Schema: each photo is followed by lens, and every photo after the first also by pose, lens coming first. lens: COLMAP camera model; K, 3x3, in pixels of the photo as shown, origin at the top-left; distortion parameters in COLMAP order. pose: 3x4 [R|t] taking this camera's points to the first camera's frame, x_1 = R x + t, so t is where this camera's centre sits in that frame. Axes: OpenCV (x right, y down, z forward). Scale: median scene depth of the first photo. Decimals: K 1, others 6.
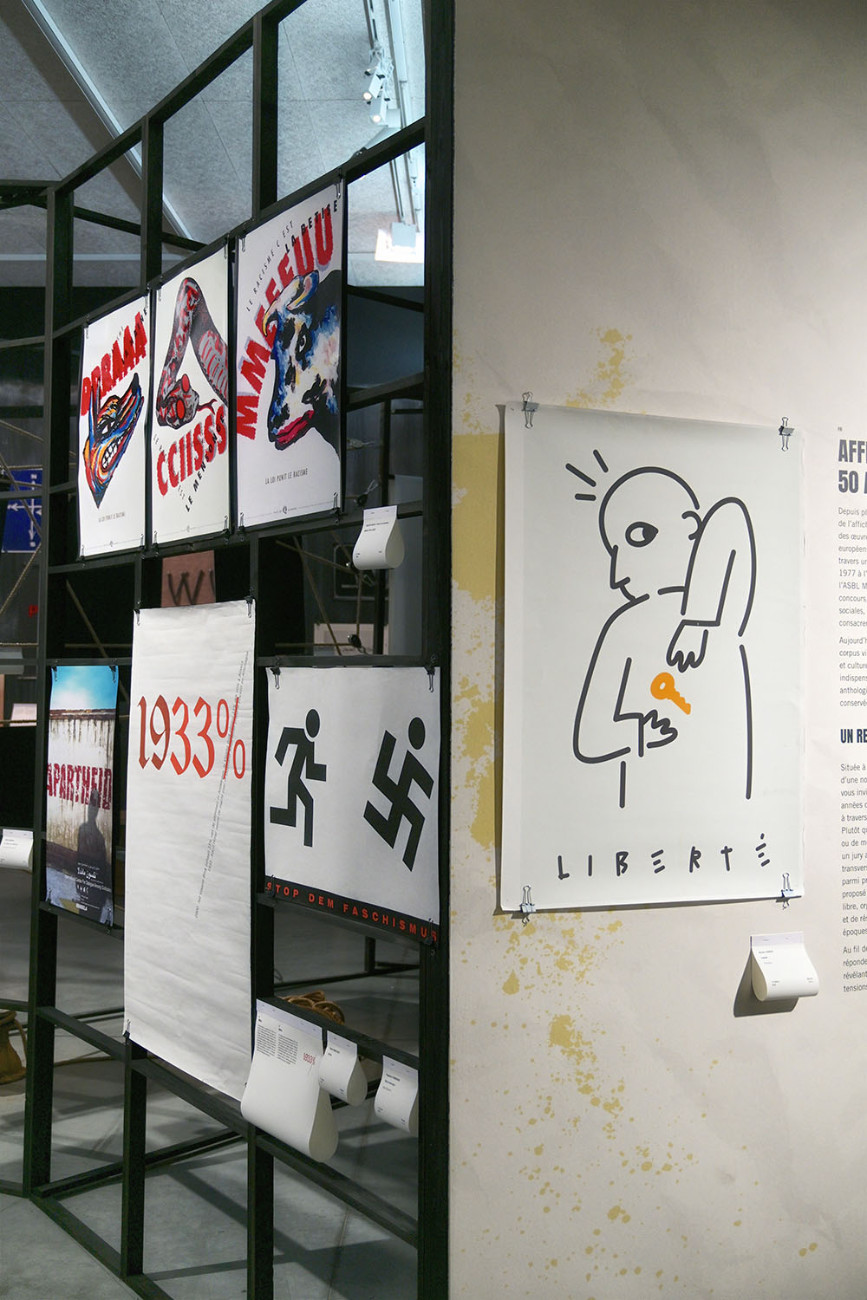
lens RADIAL K [[1341.9, 0, 443.2], [0, 1341.9, 616.9], [0, 0, 1]] dist [0.039781, 0.000000]
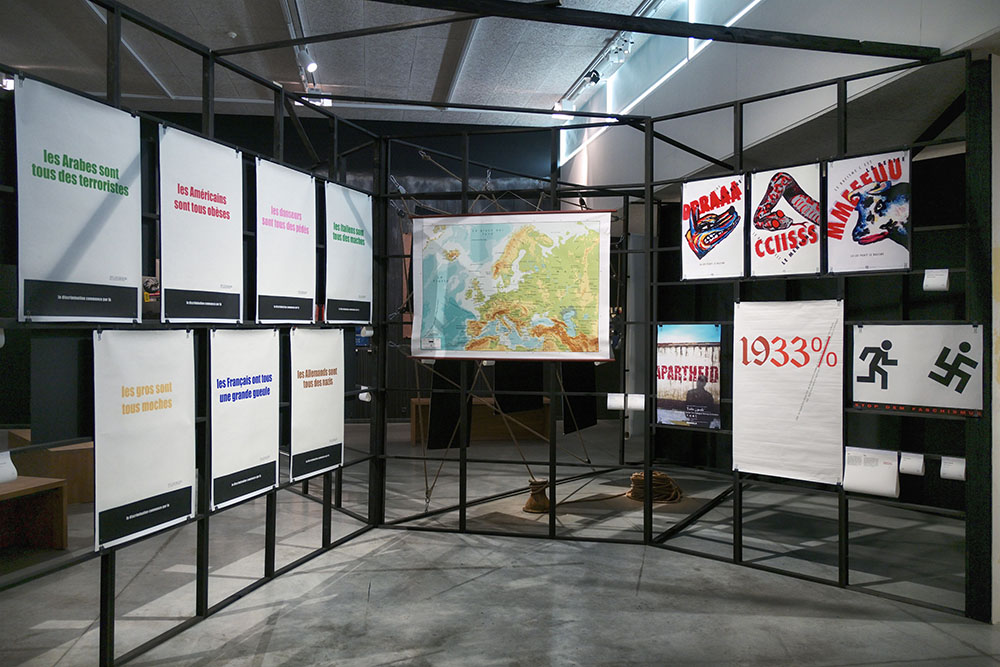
lens RADIAL K [[785.2, 0, 499.6], [0, 785.2, 332.2], [0, 0, 1]] dist [0.000498, -0.005195]
pose [[0.980553, -0.008947, 0.196050, -1.094471], [-0.000951, 0.998732, 0.050338, -0.026098], [-0.196252, -0.049546, 0.979301, -0.394969]]
